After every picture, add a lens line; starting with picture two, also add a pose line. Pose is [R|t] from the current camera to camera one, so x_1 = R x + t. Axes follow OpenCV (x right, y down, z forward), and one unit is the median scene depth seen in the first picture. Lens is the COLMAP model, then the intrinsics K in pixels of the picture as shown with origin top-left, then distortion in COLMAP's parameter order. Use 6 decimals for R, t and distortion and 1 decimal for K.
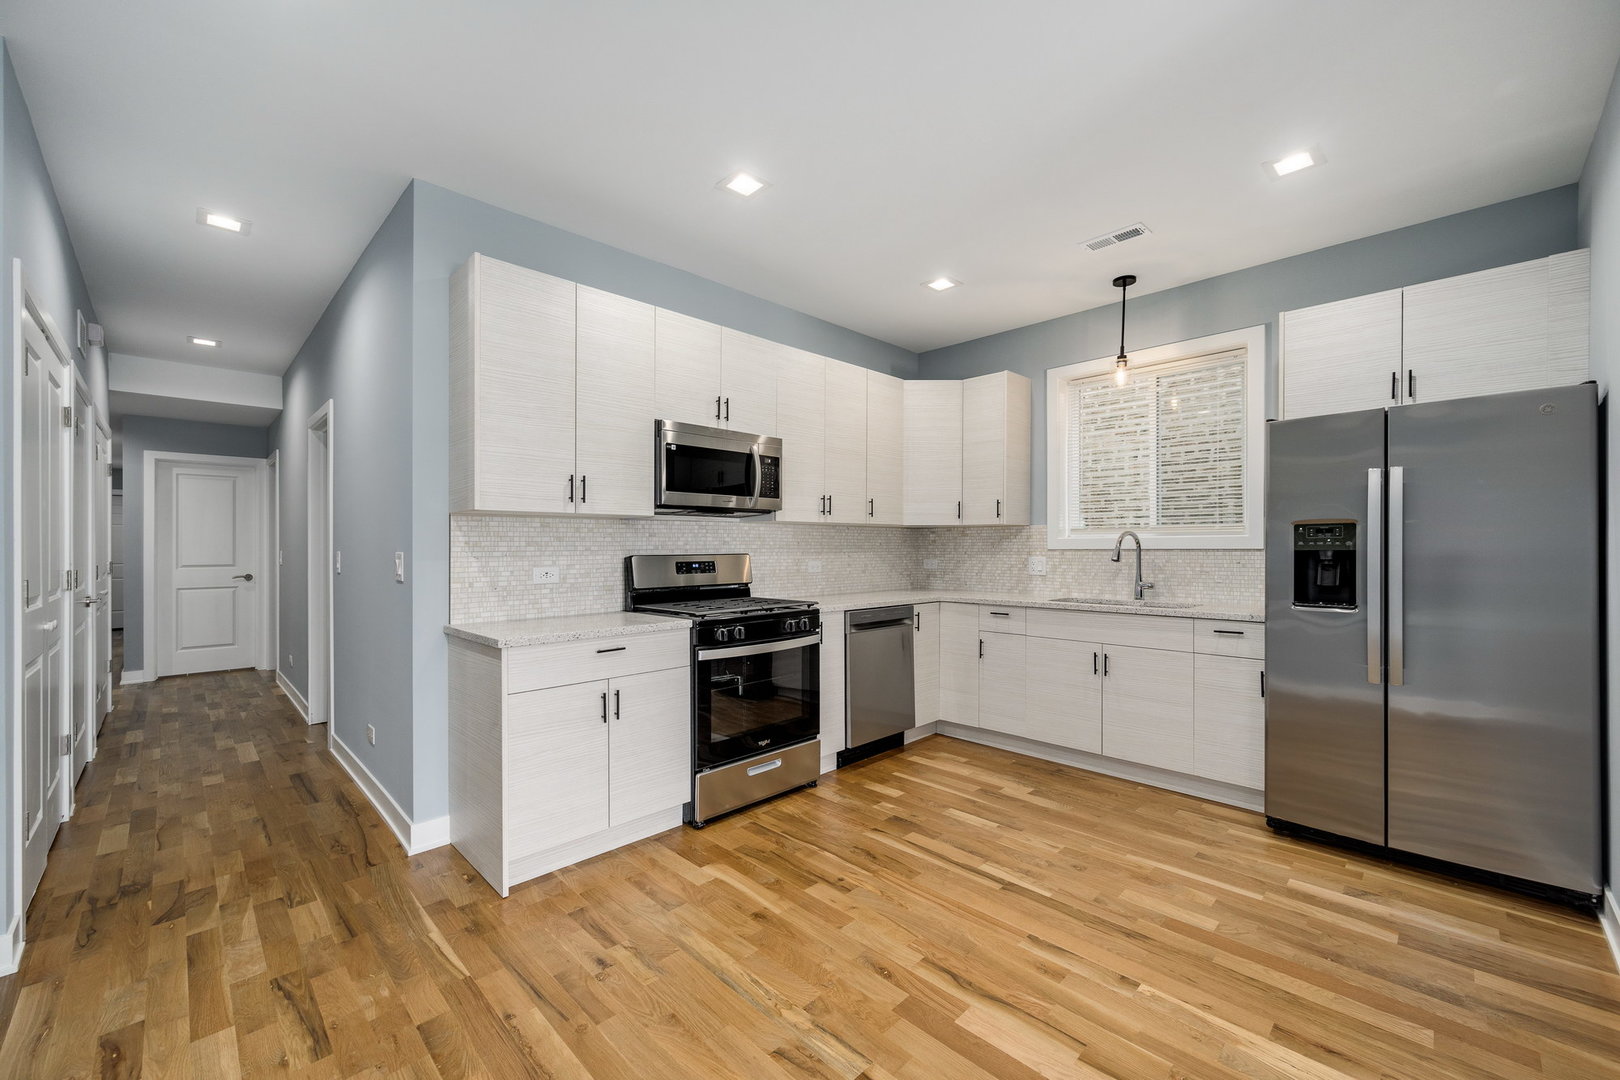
lens RADIAL K [[648.0, 0, 804.5], [0, 648.0, 546.1], [0, 0, 1]] dist [0.001756, -0.001225]
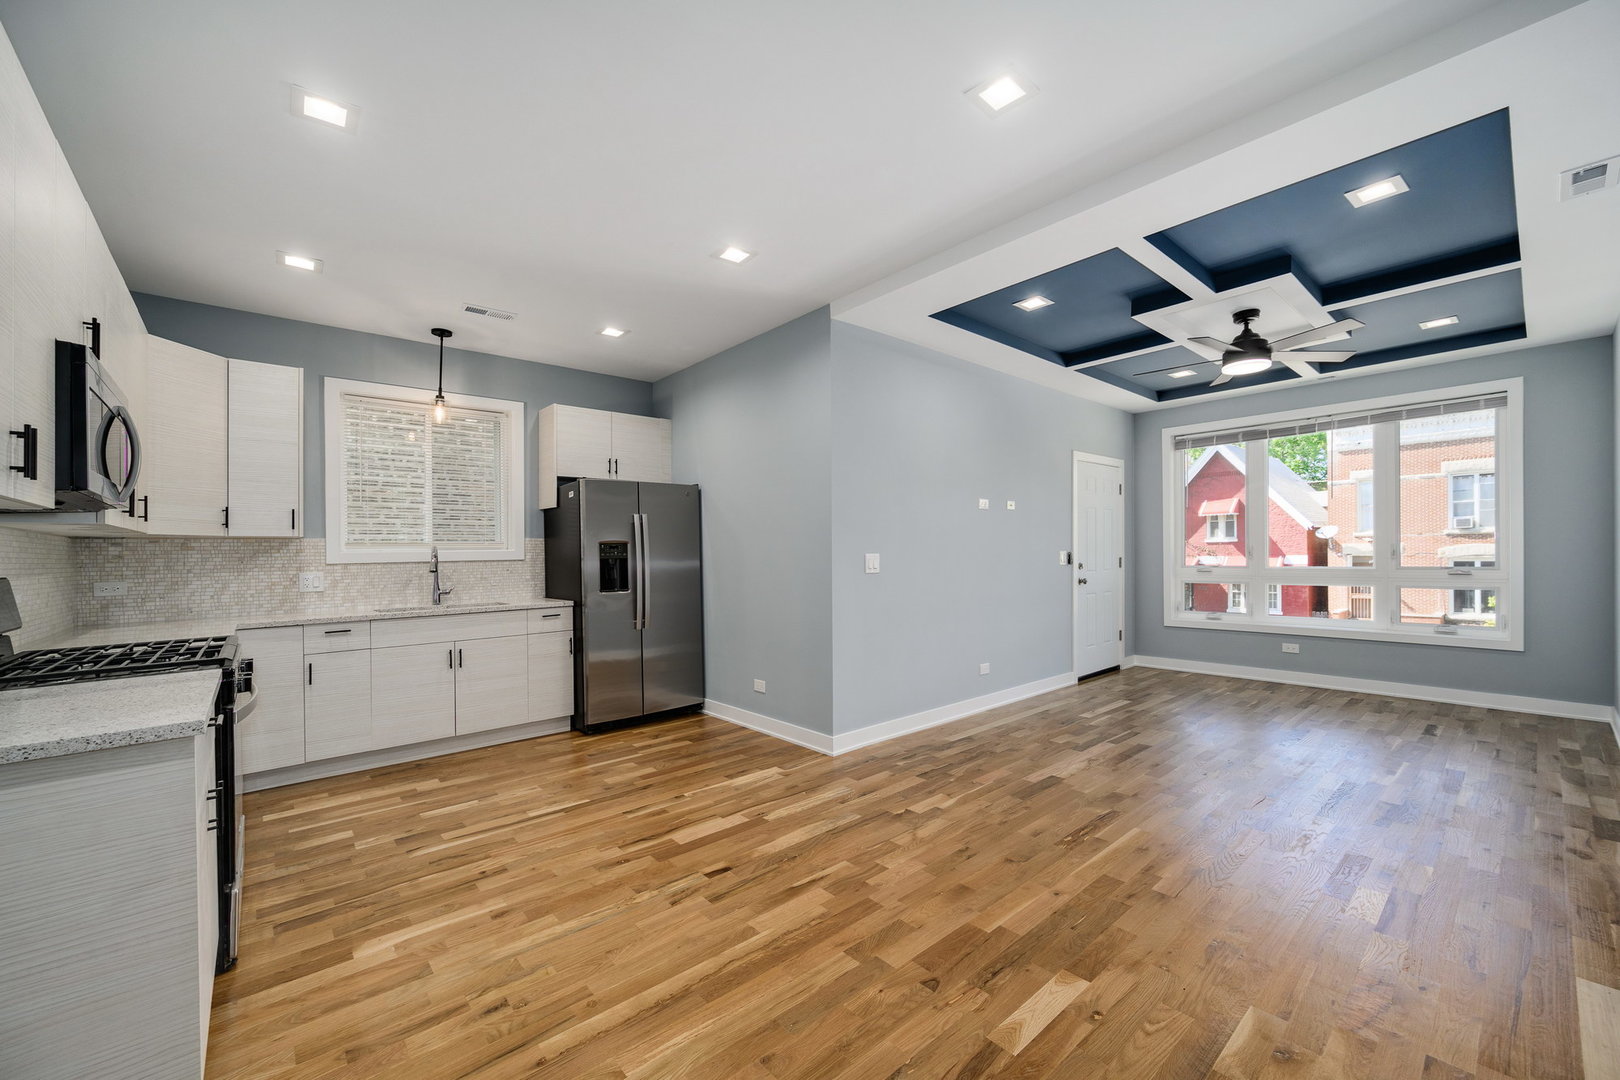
lens RADIAL K [[648.0, 0, 827.2], [0, 648.0, 551.2], [0, 0, 1]] dist [0.001756, -0.001225]
pose [[0.040230, 0.003852, 0.999183, -0.757610], [0.016403, 0.999855, -0.004515, 0.003706], [-0.999056, 0.016571, 0.040161, 0.299956]]
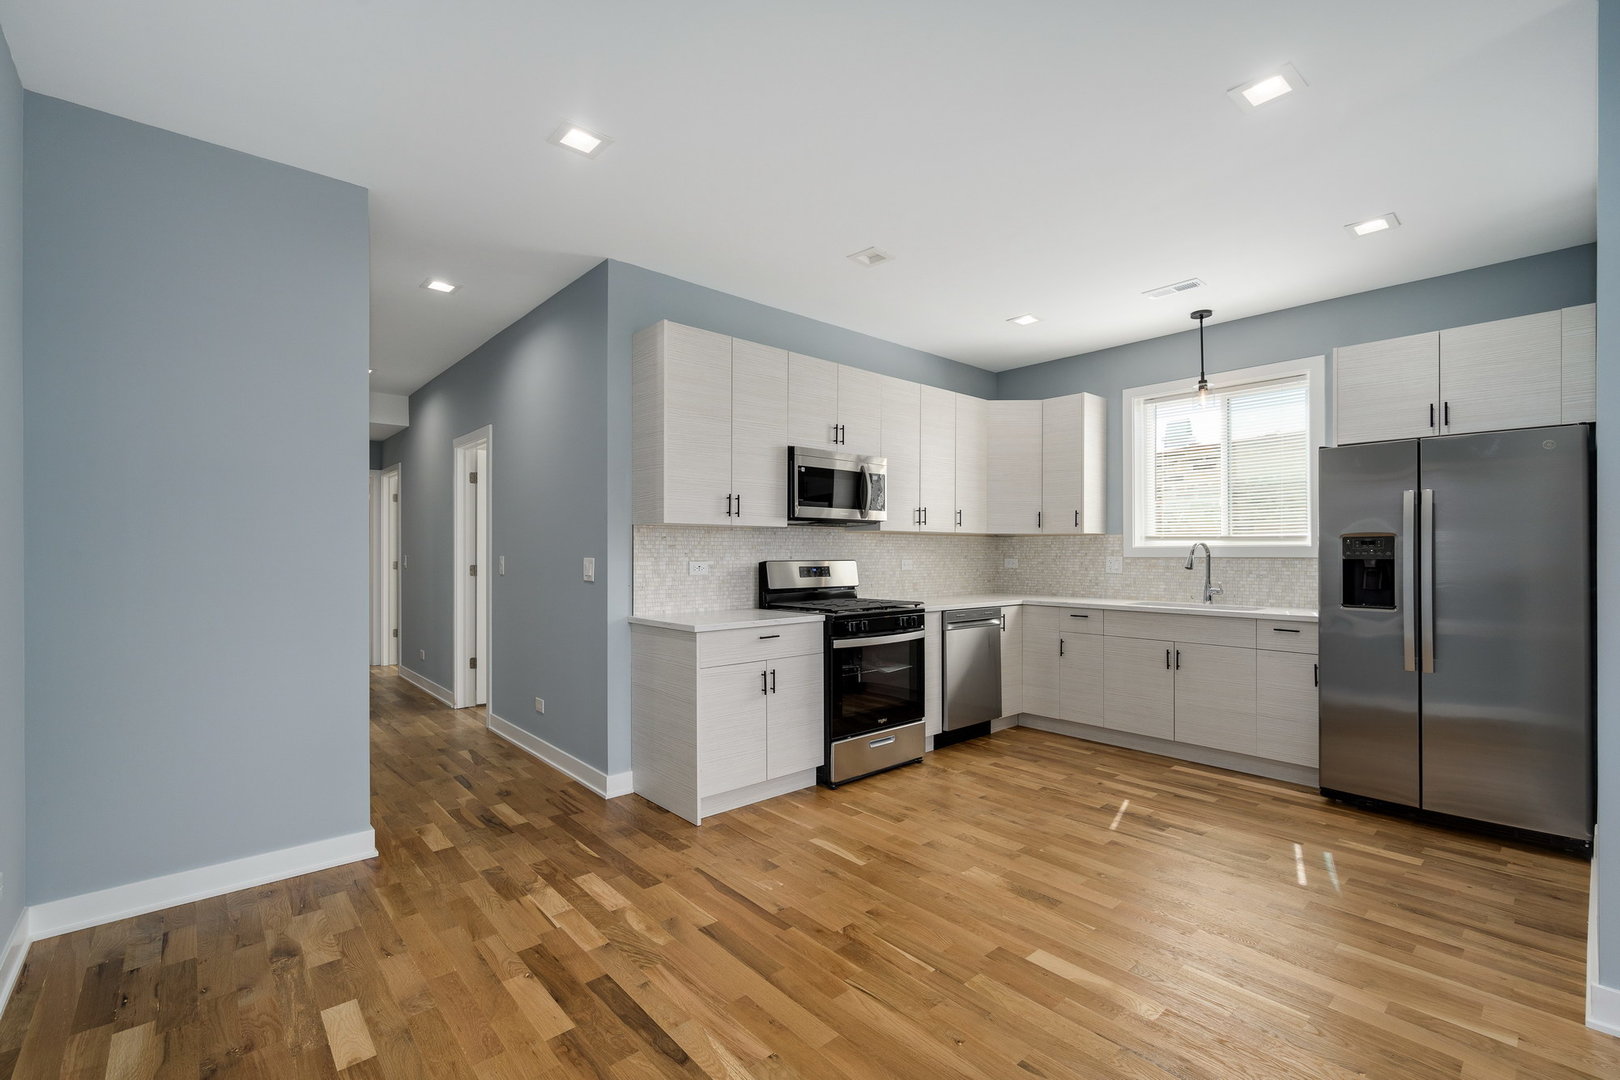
lens RADIAL K [[704.7, 0, 803.2], [0, 704.7, 546.9], [0, 0, 1]] dist [-0.005662, 0.002425]
pose [[0.998635, 0.004145, -0.052062, -0.131603], [-0.004460, 0.999972, -0.005931, -0.003081], [0.052036, 0.006155, 0.998626, -0.274629]]
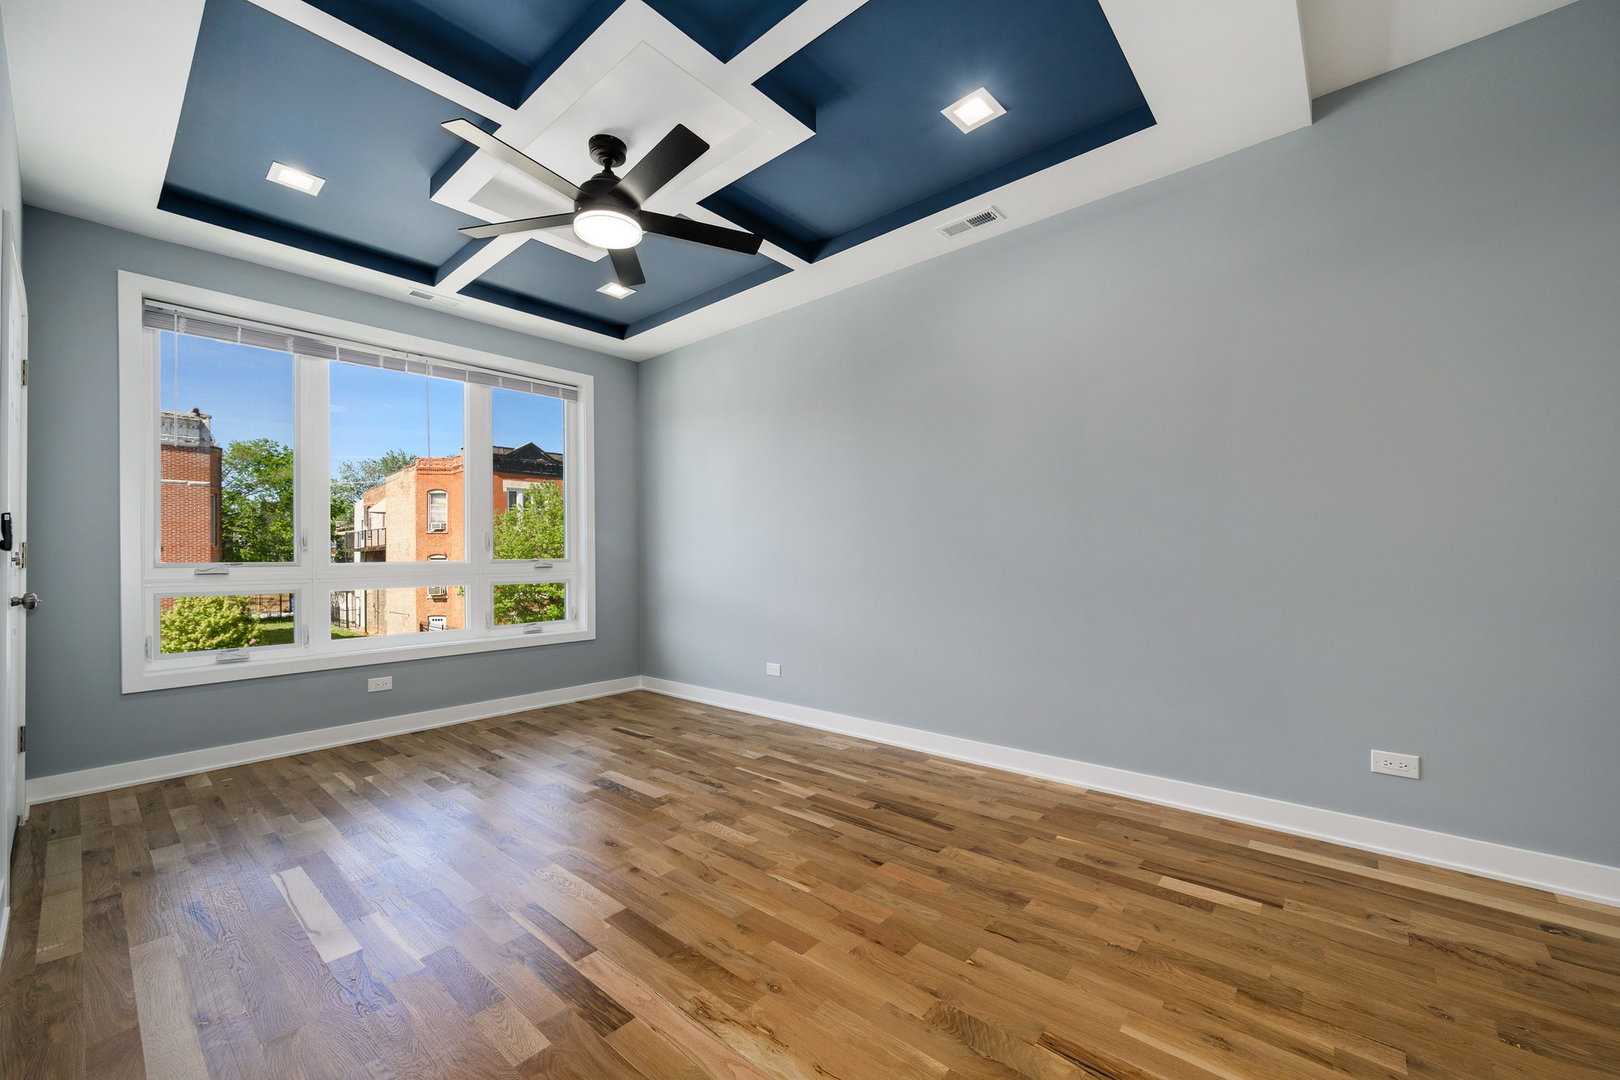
lens RADIAL K [[648.0, 0, 811.4], [0, 648.0, 551.7], [0, 0, 1]] dist [0.001756, -0.001225]
pose [[-0.996731, 0.013008, -0.079736, 0.428381], [0.012869, 0.999915, 0.002256, 0.051357], [0.079758, 0.001223, -0.996813, 0.351331]]
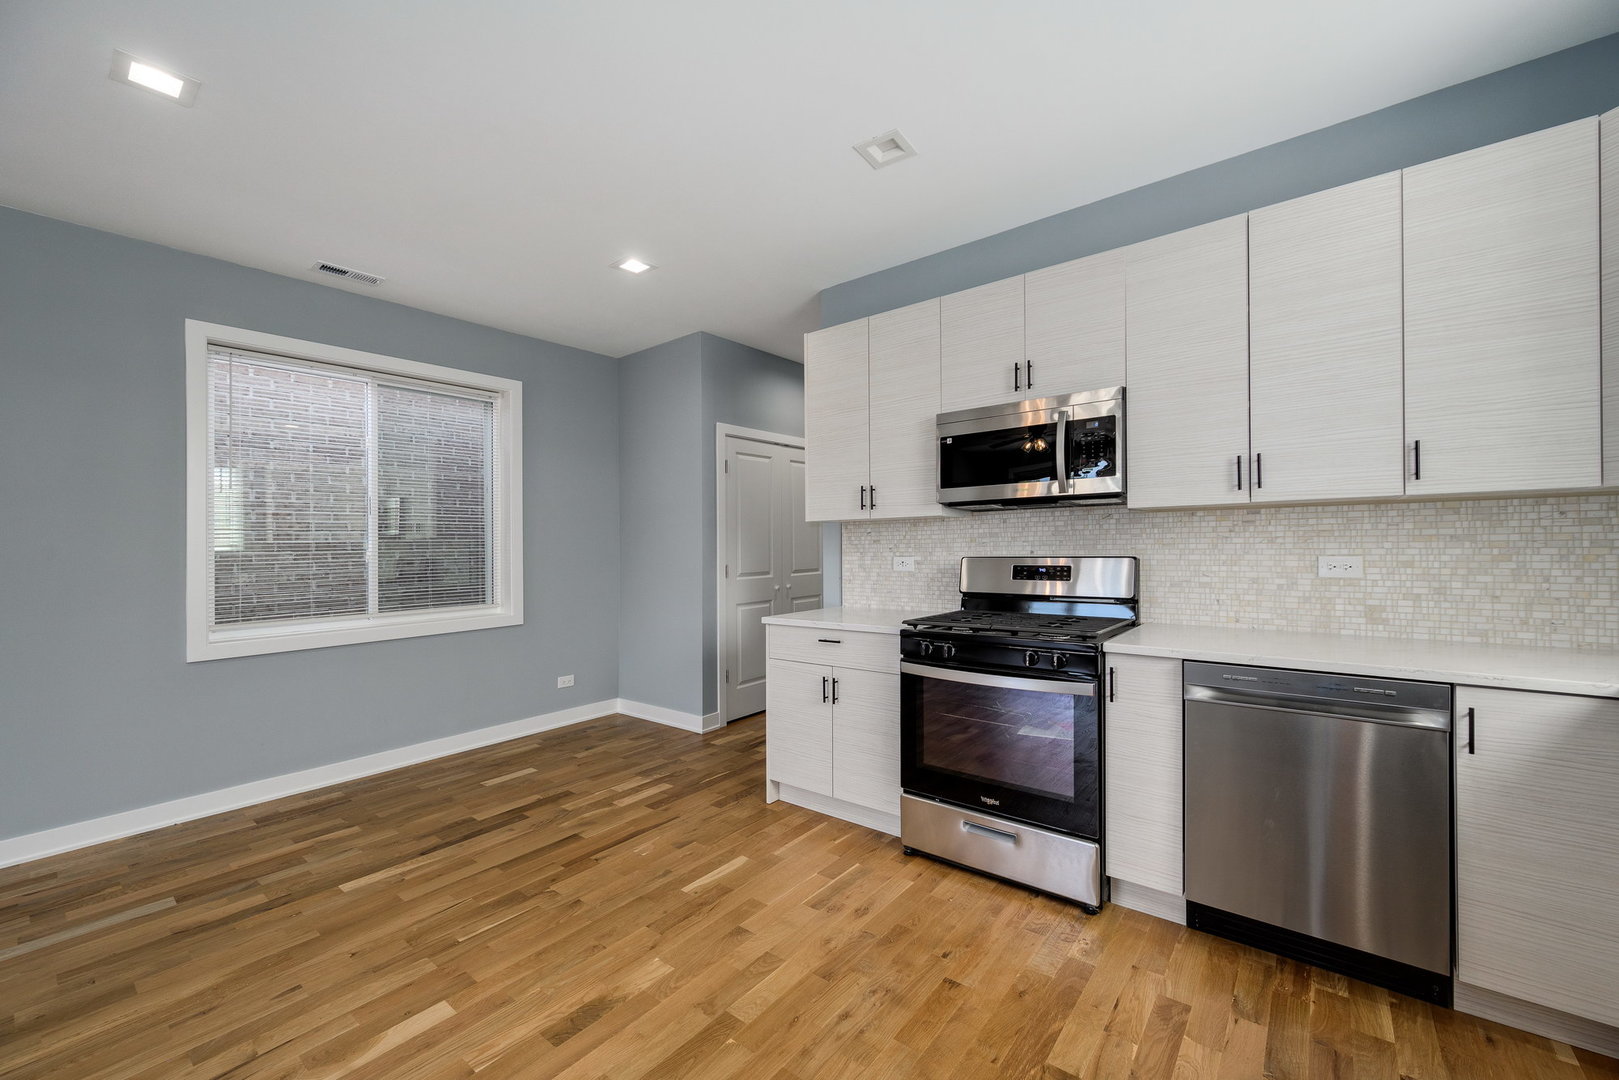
lens RADIAL K [[647.6, 0, 826.3], [0, 647.6, 541.5], [0, 0, 1]] dist [0.001756, -0.001225]
pose [[0.134186, -0.005756, -0.990939, 0.661570], [0.012444, 0.999914, -0.004123, -0.006443], [0.990878, -0.011778, 0.134247, 0.680194]]
